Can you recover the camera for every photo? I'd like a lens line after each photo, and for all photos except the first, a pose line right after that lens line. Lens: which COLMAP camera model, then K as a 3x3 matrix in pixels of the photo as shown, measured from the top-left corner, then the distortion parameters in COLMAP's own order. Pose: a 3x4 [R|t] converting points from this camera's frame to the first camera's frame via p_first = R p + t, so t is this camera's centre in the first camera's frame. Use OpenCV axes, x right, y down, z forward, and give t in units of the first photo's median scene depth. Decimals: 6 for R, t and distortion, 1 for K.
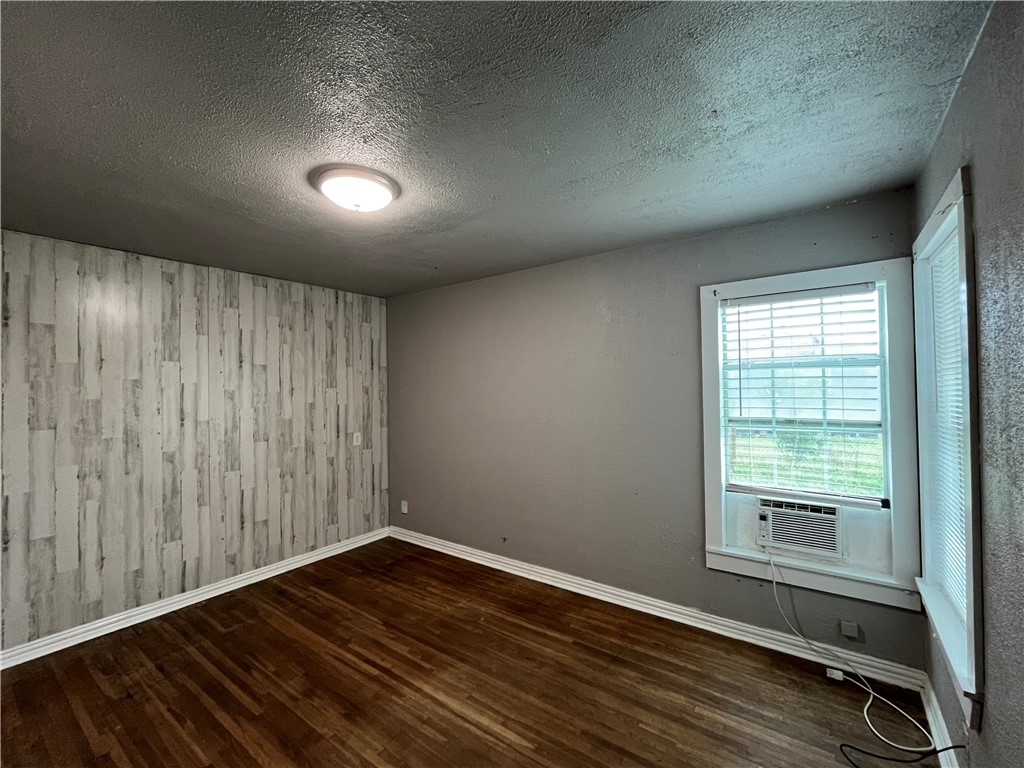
lens RADIAL K [[441.3, 0, 512.0], [0, 441.3, 384.0], [0, 0, 1]] dist [-0.003747, -0.000187]
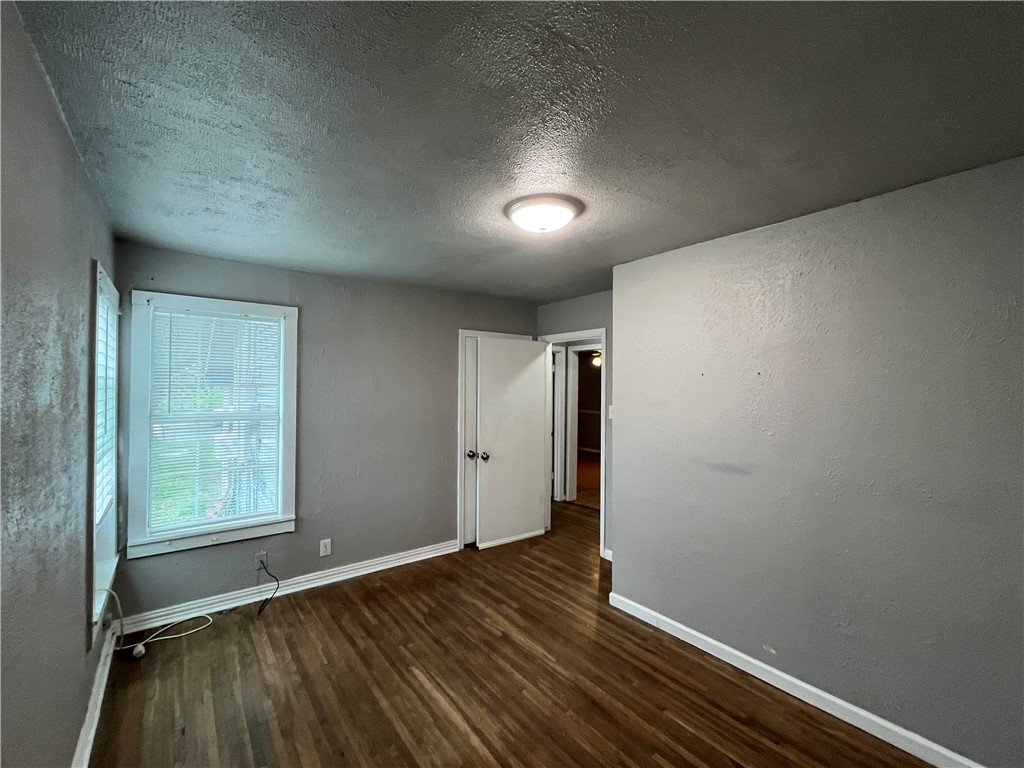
lens RADIAL K [[441.3, 0, 512.0], [0, 441.3, 384.0], [0, 0, 1]] dist [-0.003747, -0.000187]
pose [[-0.960214, 0.009997, 0.279086, -0.549252], [0.005854, 0.999860, -0.015673, -0.004008], [-0.279204, -0.013415, -0.960138, 1.956215]]
